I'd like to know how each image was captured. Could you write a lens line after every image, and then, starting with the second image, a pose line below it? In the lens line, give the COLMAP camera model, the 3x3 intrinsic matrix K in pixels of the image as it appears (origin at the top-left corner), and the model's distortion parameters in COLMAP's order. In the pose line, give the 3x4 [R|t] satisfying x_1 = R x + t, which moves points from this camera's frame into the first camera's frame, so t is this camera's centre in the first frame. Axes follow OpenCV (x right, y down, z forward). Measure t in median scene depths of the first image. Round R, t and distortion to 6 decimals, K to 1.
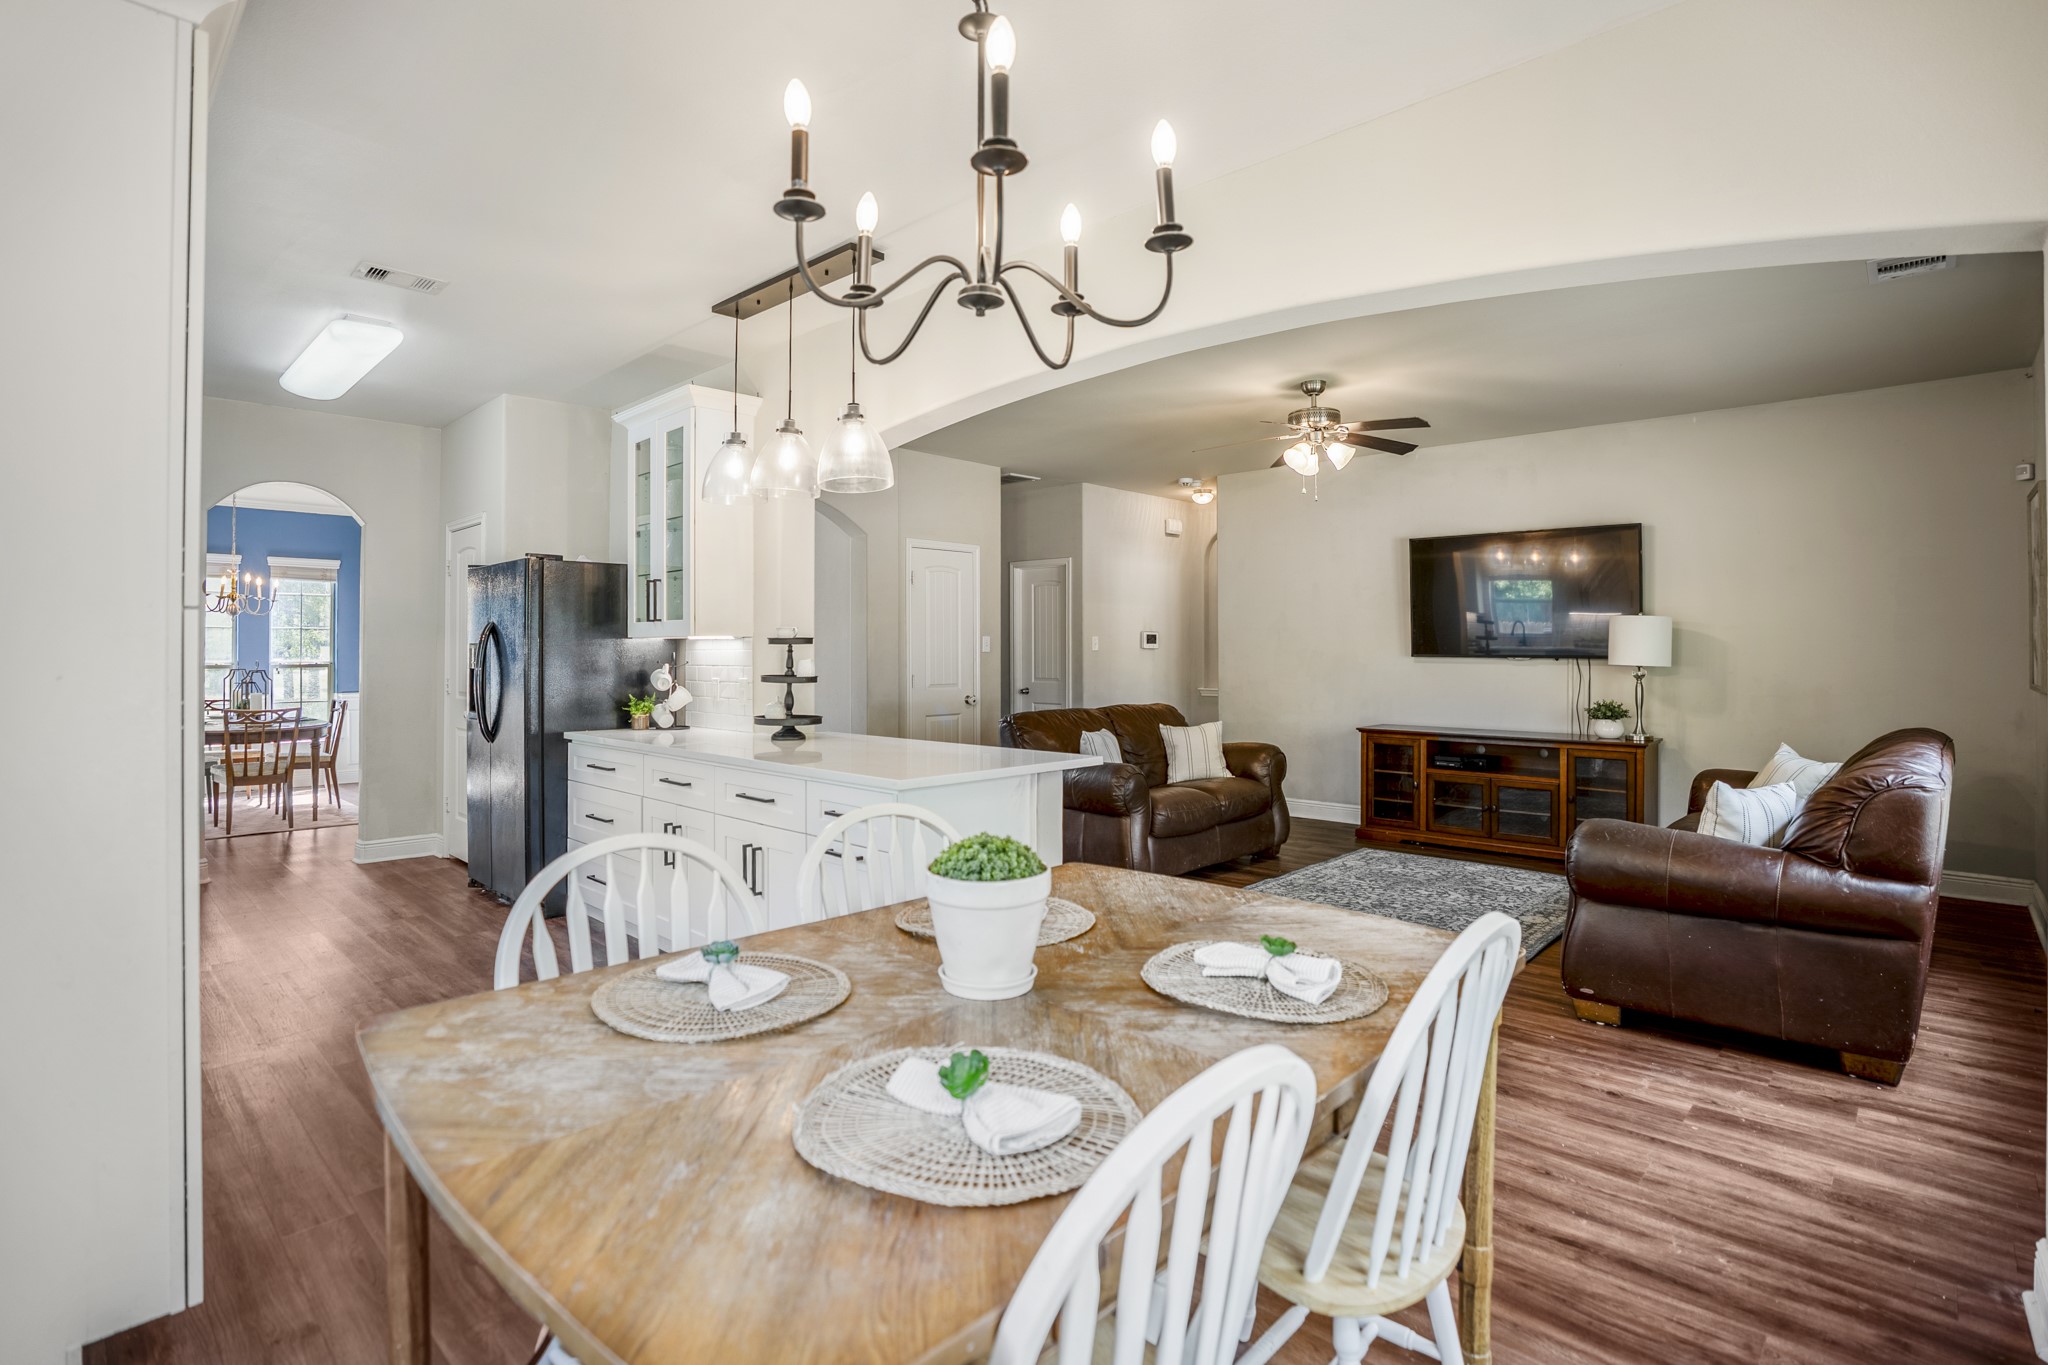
lens RADIAL K [[957.2, 0, 1030.5], [0, 957.2, 629.7], [0, 0, 1]] dist [-0.054723, 0.017730]
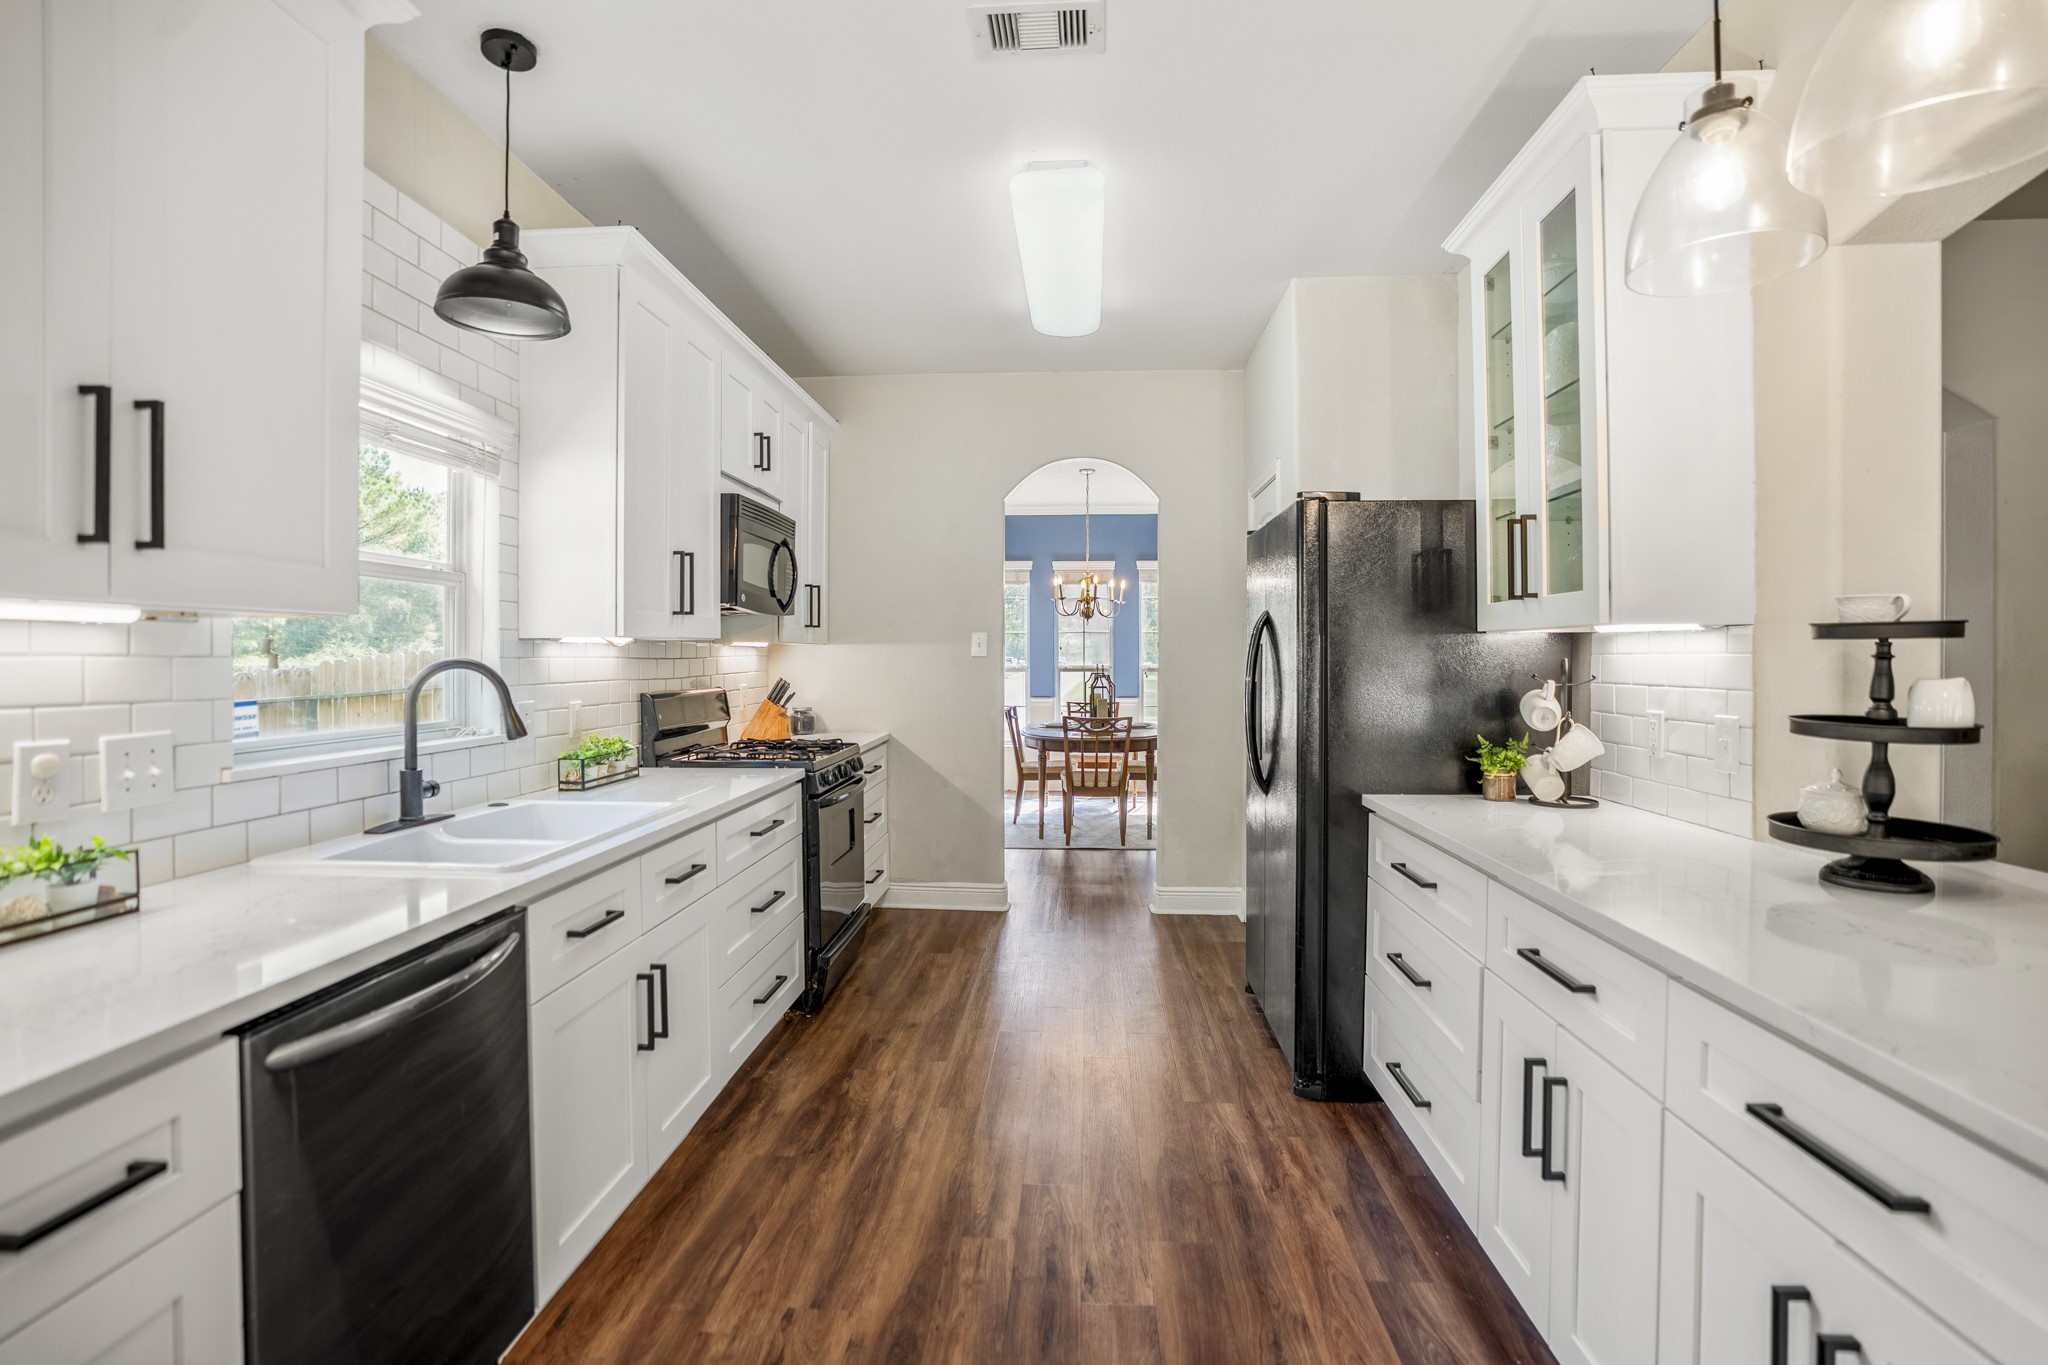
lens RADIAL K [[957.2, 0, 1024.4], [0, 957.2, 667.9], [0, 0, 1]] dist [-0.054723, 0.017730]
pose [[0.635067, 0.008926, -0.772406, -0.144126], [0.020496, 0.999386, 0.028401, 0.007185], [0.772185, -0.033868, 0.634494, 0.387967]]
